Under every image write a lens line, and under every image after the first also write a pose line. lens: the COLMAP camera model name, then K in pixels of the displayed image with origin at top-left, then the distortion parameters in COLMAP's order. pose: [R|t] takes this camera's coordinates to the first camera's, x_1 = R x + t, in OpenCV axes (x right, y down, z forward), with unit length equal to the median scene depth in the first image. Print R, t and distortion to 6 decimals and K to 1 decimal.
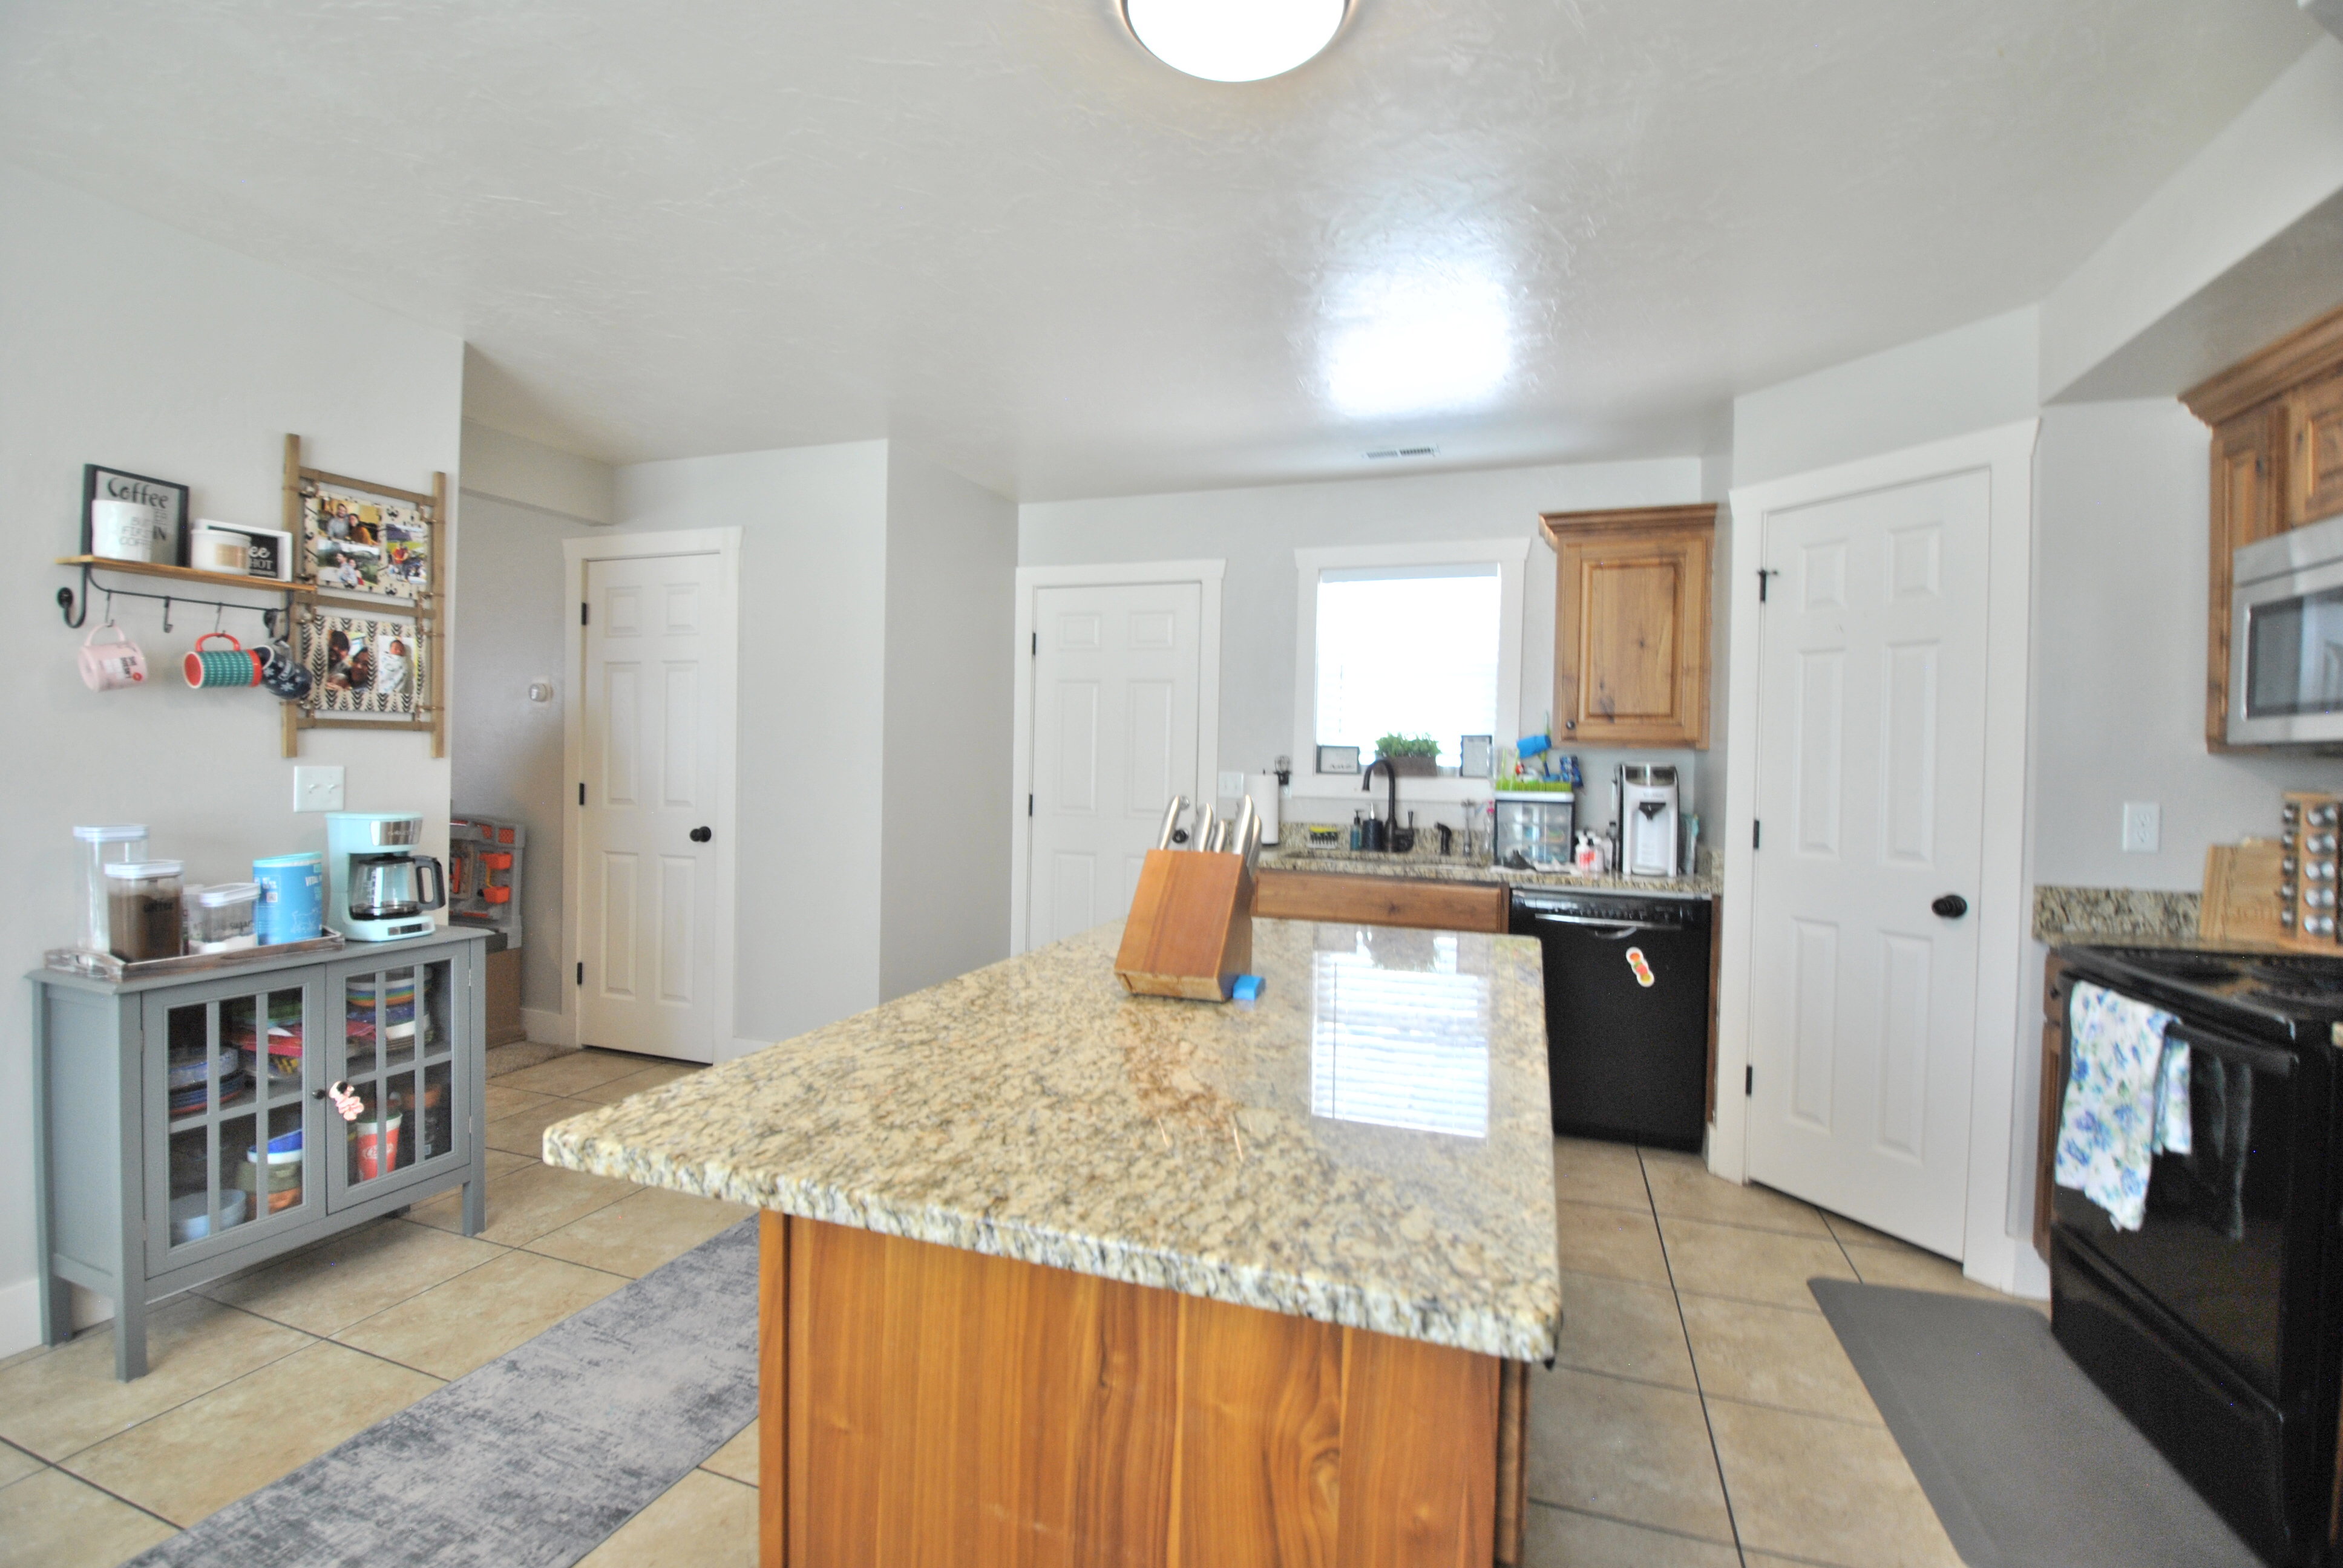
lens RADIAL K [[1011.3, 0, 1163.4], [0, 1011.3, 771.2], [0, 0, 1]] dist [0.001120, -0.015046]
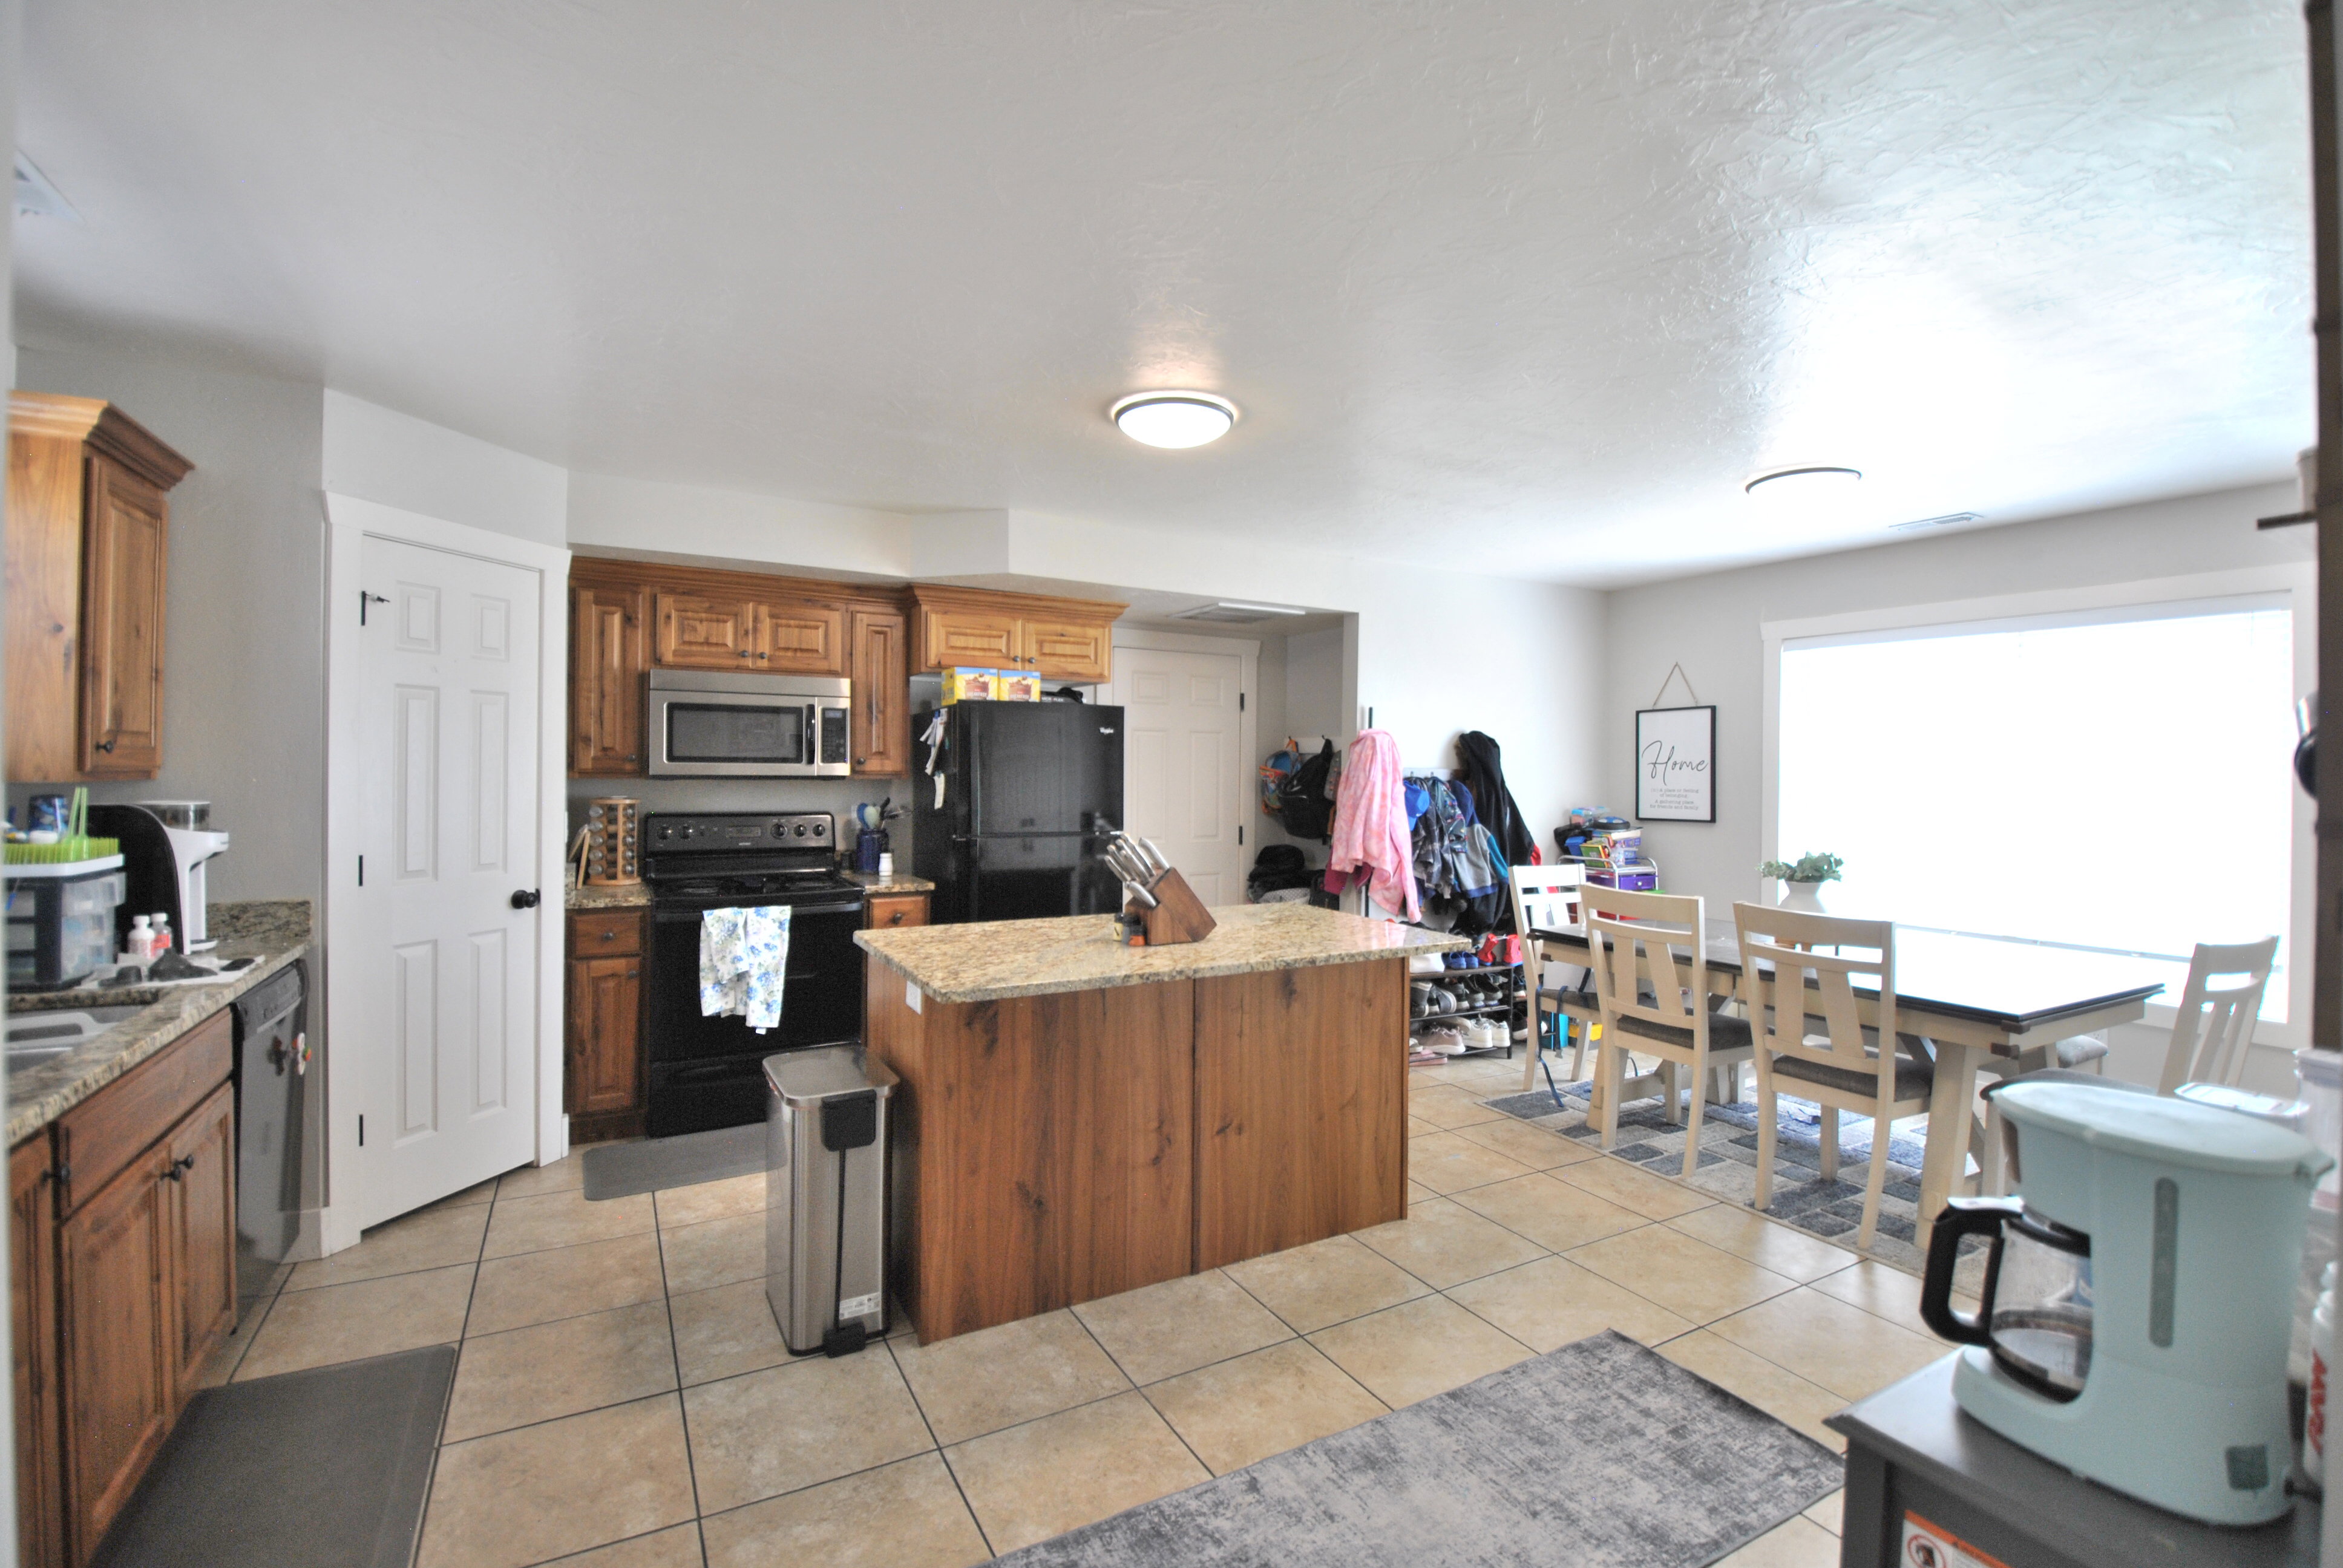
lens RADIAL K [[1024.3, 0, 1154.5], [0, 1024.3, 764.9], [0, 0, 1]] dist [0.003152, -0.015675]
pose [[-0.736413, -0.026812, 0.676001, -0.520193], [-0.018586, 0.999639, 0.019402, -0.058636], [-0.676277, 0.001724, -0.736645, 1.029683]]
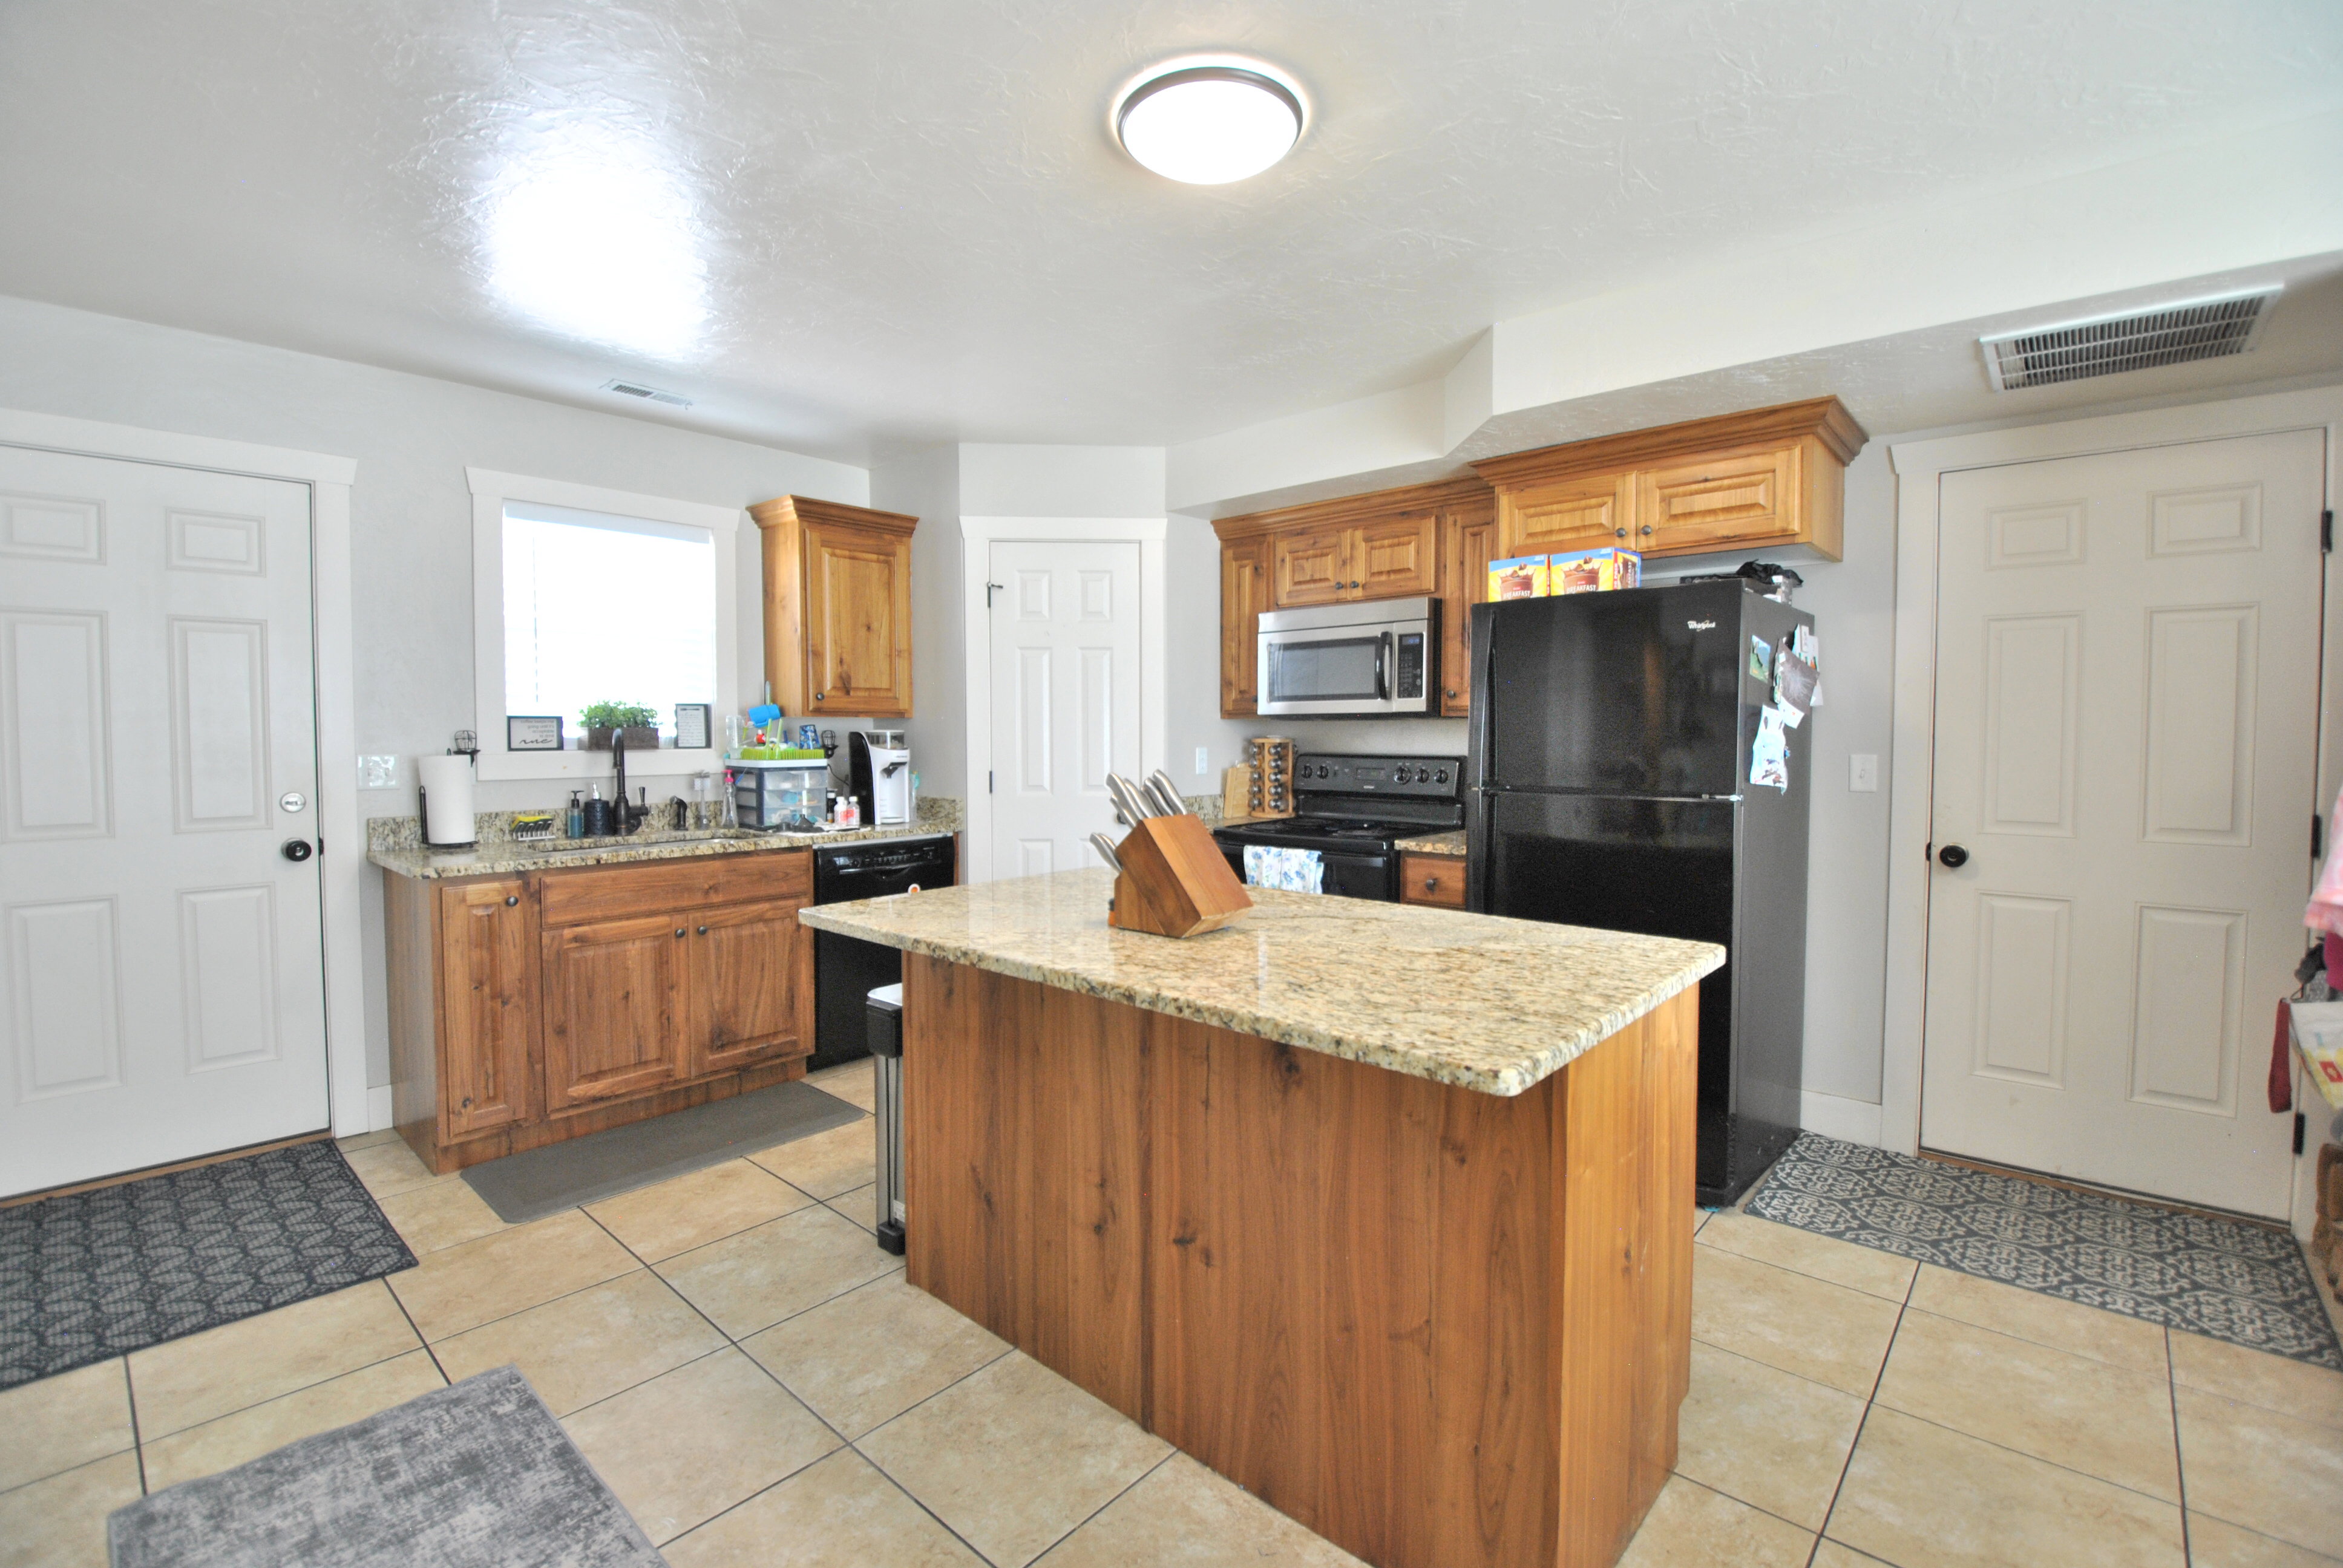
lens RADIAL K [[1011.3, 0, 1163.4], [0, 1011.3, 771.2], [0, 0, 1]] dist [0.001120, -0.015046]
pose [[0.391017, -0.058955, 0.918493, -0.472928], [0.021481, 0.998259, 0.054931, -0.017665], [-0.920133, -0.001749, 0.391603, 0.233555]]
